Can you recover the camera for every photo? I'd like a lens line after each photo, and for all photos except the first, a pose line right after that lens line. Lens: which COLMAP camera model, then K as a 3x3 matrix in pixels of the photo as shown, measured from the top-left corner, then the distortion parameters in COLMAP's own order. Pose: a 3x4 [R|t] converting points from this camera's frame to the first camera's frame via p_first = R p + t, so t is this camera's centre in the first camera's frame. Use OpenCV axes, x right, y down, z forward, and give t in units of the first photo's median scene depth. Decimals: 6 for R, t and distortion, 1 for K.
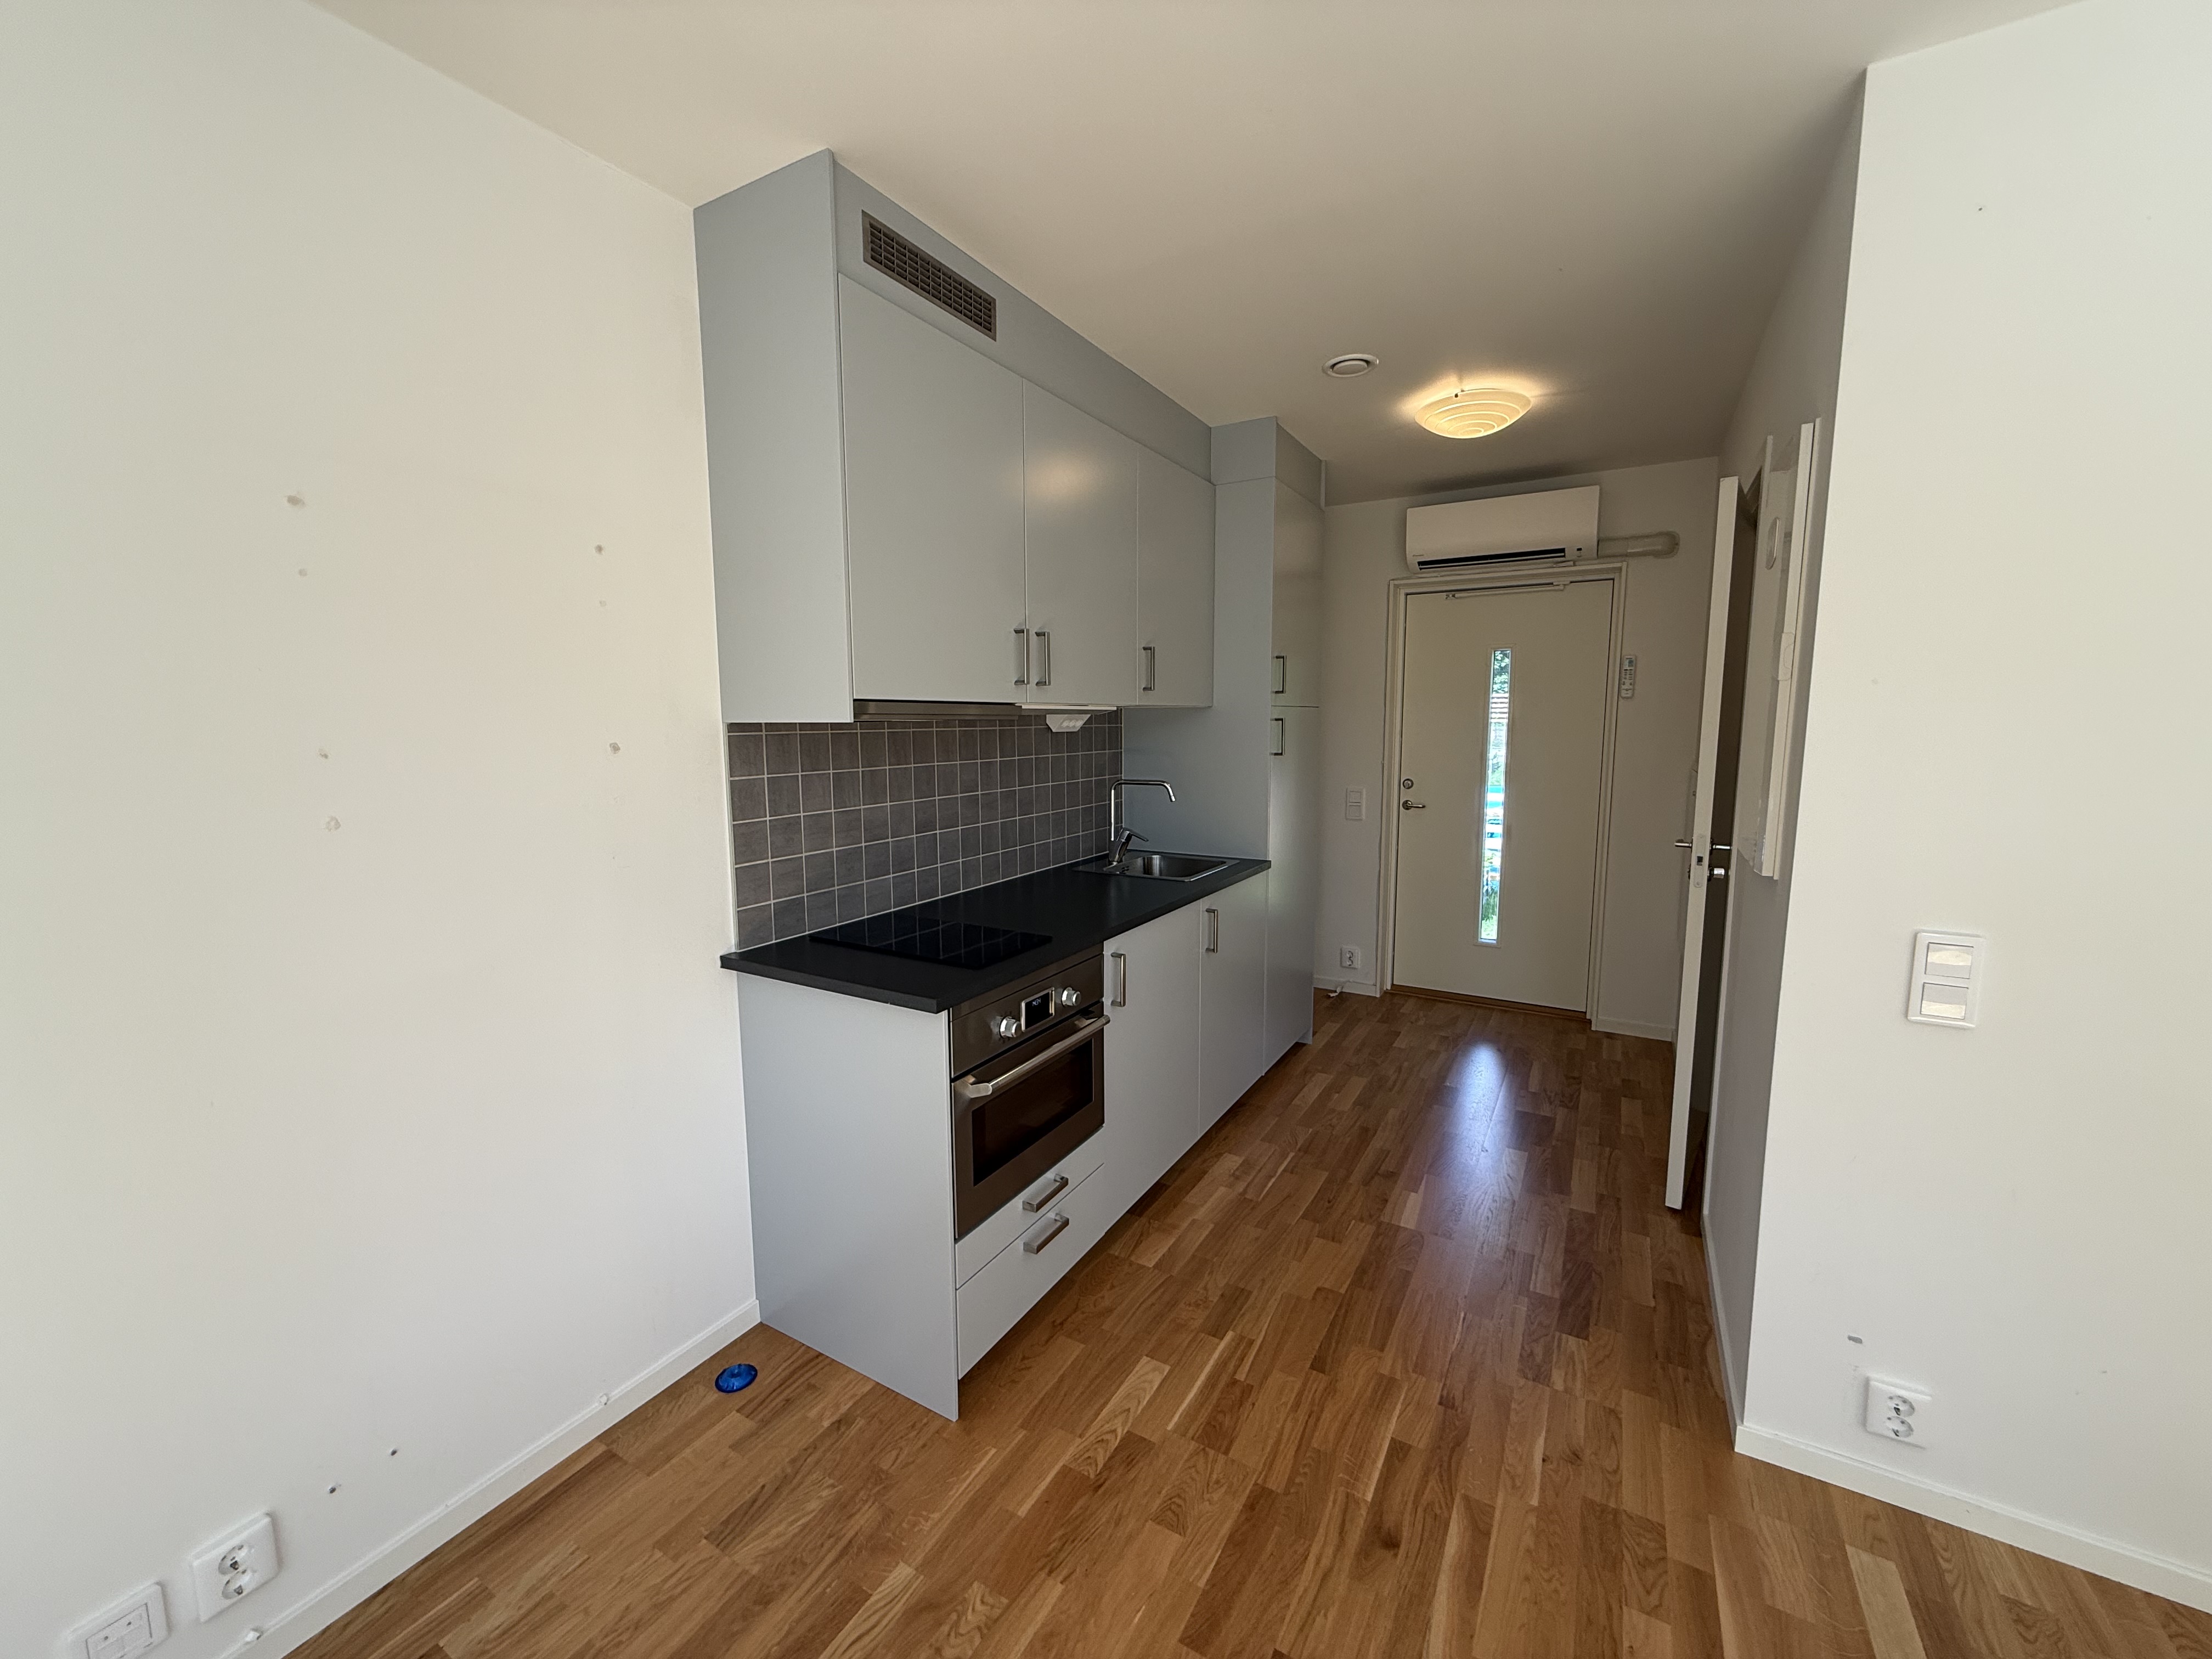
lens RADIAL K [[877.1, 0, 1101.7], [0, 877.1, 822.4], [0, 0, 1]] dist [-0.000261, 0.000143]
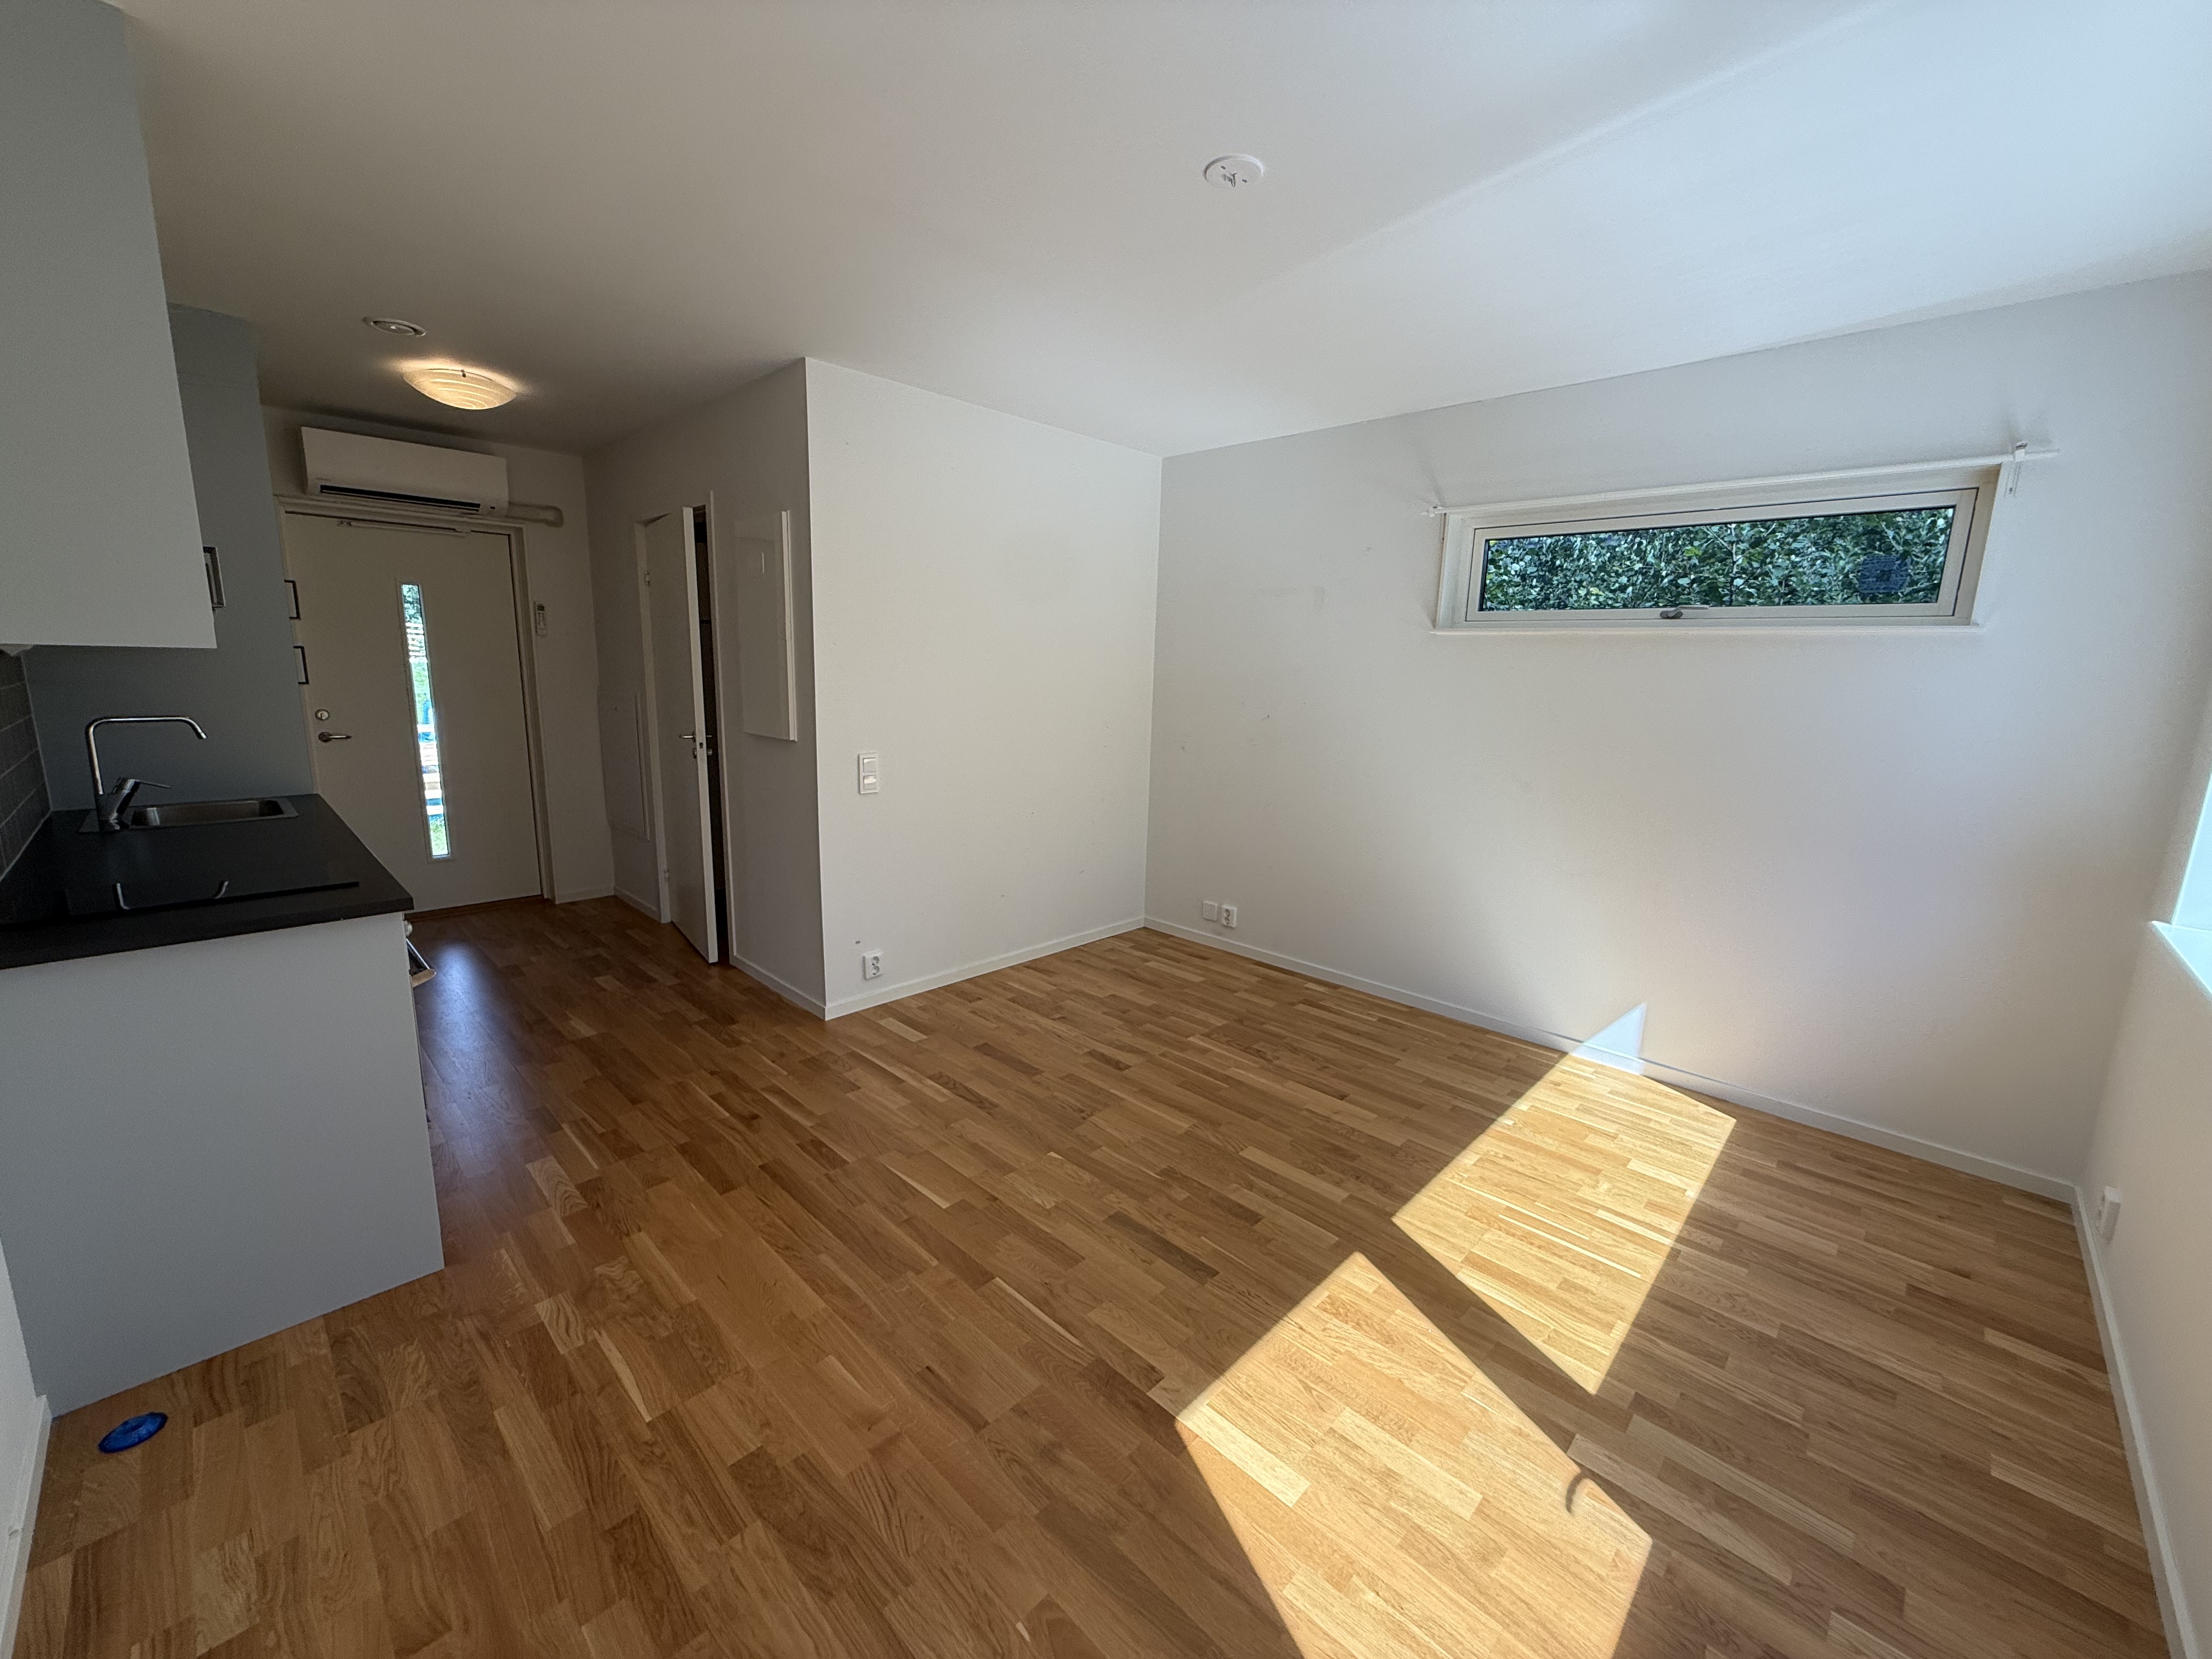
lens RADIAL K [[871.8, 0, 1095.5], [0, 871.8, 827.2], [0, 0, 1]] dist [0.003694, 0.000297]
pose [[0.239814, -0.168757, 0.956039, -0.871974], [0.086713, 0.984563, 0.152041, 0.011720], [-0.966939, 0.046440, 0.250745, -0.128616]]
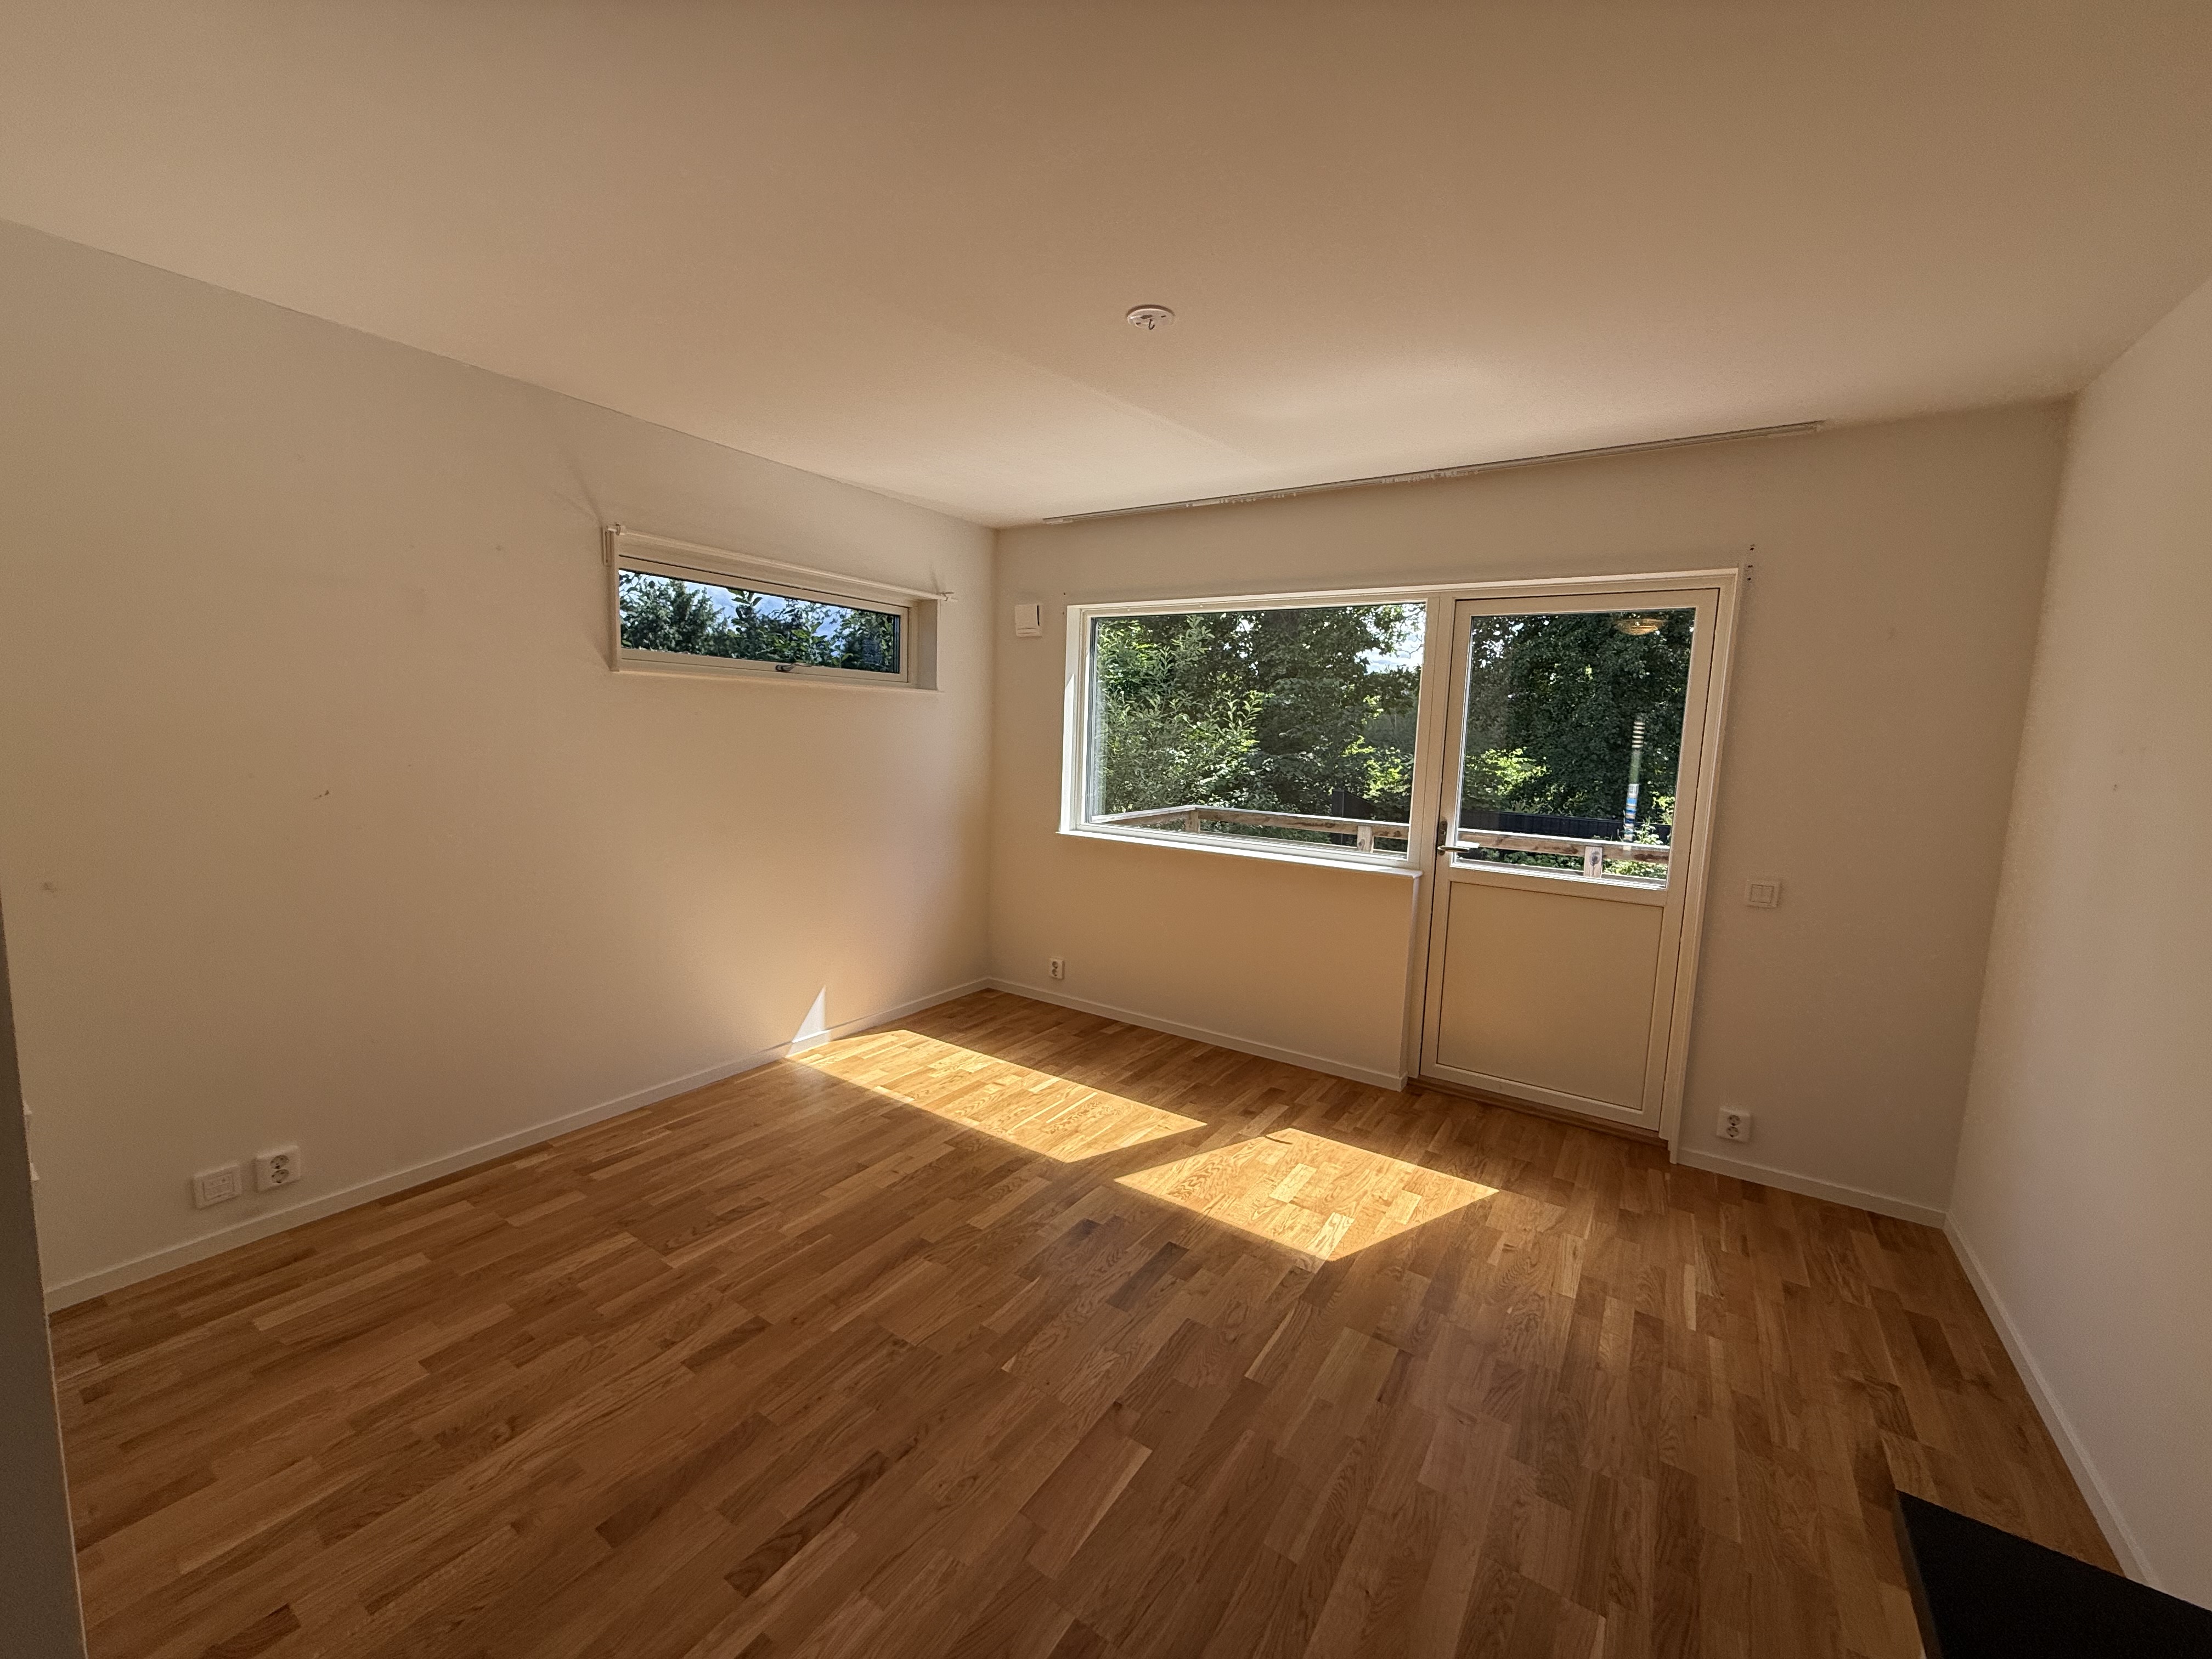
lens RADIAL K [[877.1, 0, 1101.7], [0, 877.1, 822.4], [0, 0, 1]] dist [-0.000261, 0.000143]
pose [[-0.997891, -0.035592, 0.054289, 0.139660], [-0.022489, 0.974049, 0.225217, -0.154894], [-0.060896, 0.223521, -0.972795, 1.122372]]
